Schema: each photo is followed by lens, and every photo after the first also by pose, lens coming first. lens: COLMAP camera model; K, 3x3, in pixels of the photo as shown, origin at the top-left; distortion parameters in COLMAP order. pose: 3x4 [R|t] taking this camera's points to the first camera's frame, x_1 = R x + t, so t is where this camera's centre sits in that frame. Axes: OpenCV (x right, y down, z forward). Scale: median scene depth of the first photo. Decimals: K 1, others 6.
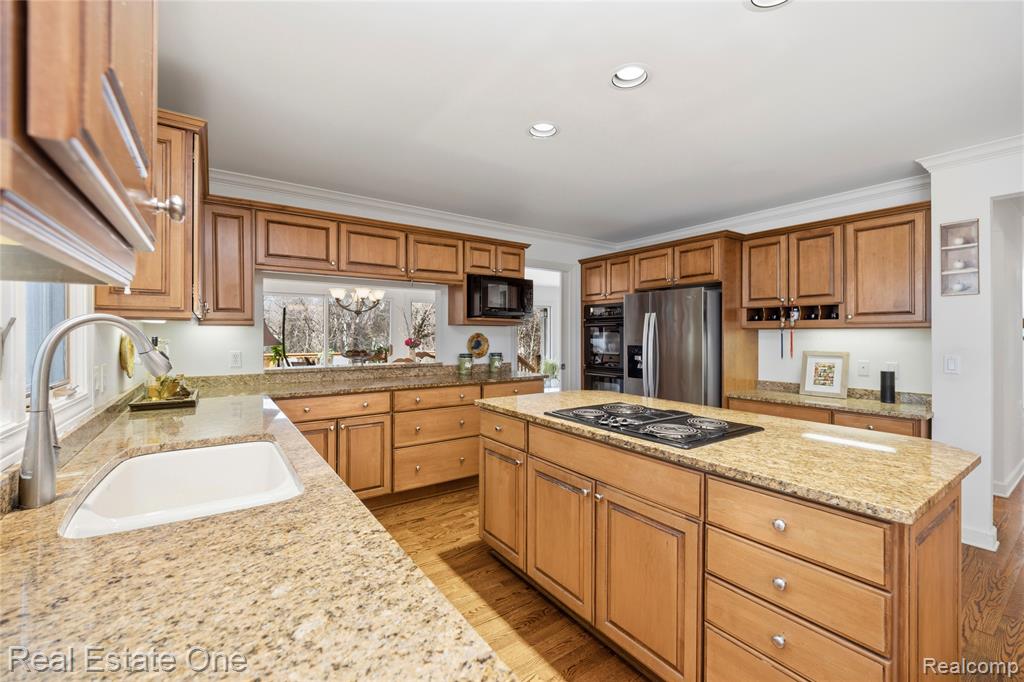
lens RADIAL K [[429.0, 0, 510.0], [0, 429.0, 333.5], [0, 0, 1]] dist [-0.000626, -0.000412]
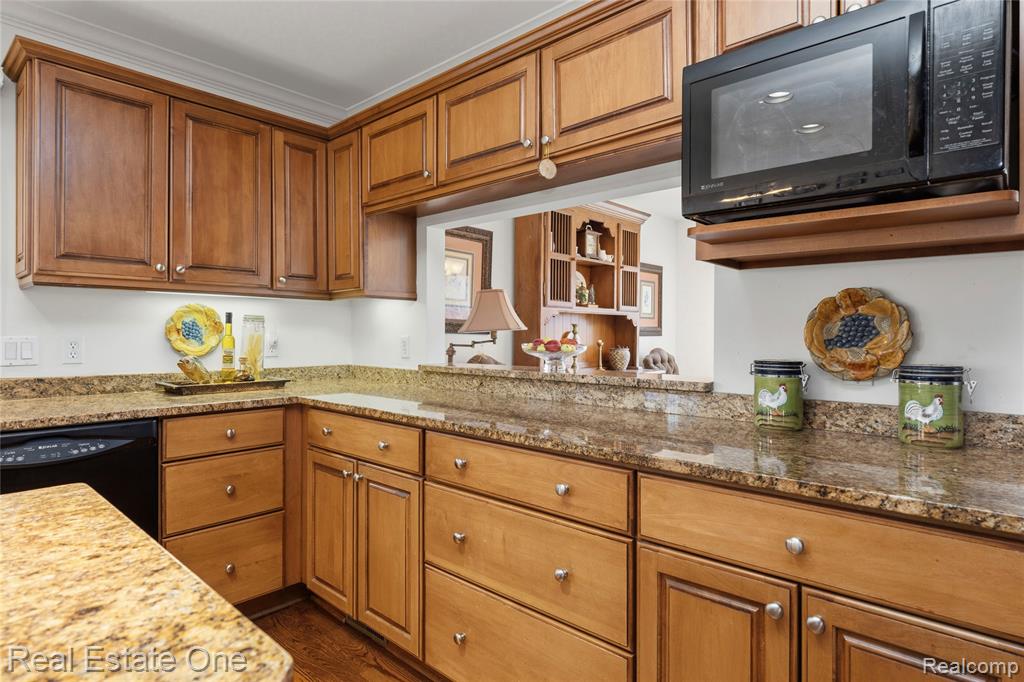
lens RADIAL K [[547.5, 0, 515.3], [0, 547.5, 334.6], [0, 0, 1]] dist [-0.001400, -0.000435]
pose [[0.221748, 0.000211, -0.975104, 0.237918], [-0.002355, 0.999997, -0.000319, 0.031947], [0.975101, 0.002368, 0.221748, 0.795359]]
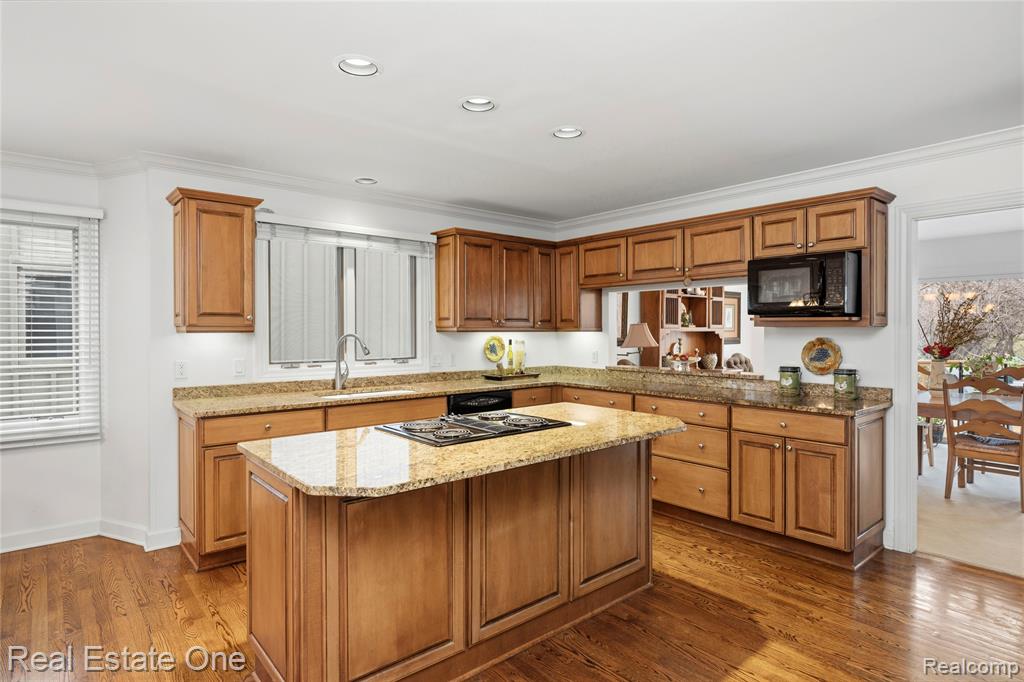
lens RADIAL K [[547.5, 0, 511.1], [0, 547.5, 334.8], [0, 0, 1]] dist [-0.001400, -0.000435]
pose [[0.087884, 0.005721, -0.996114, 0.825040], [0.002427, 0.999979, 0.005958, -0.013624], [0.996128, -0.002941, 0.087868, 0.486892]]
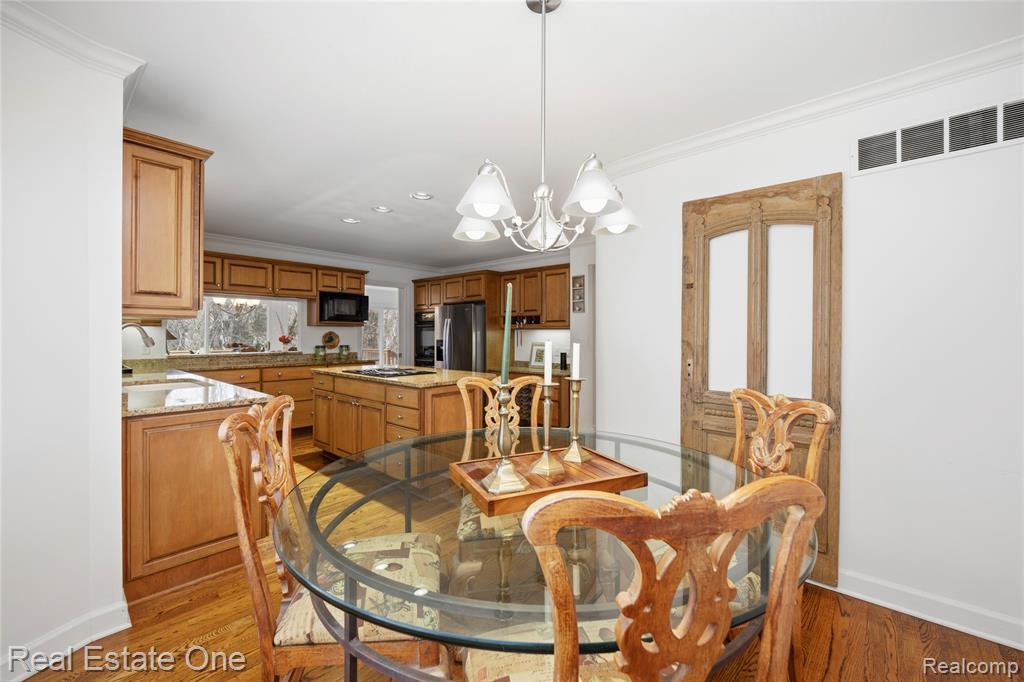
lens RADIAL K [[429.0, 0, 516.0], [0, 429.0, 334.8], [0, 0, 1]] dist [-0.000626, -0.000412]
pose [[0.972456, 0.000465, 0.233088, 0.216879], [-0.001362, 0.999992, 0.003686, 0.004119], [-0.233084, -0.003902, 0.972449, -0.606259]]
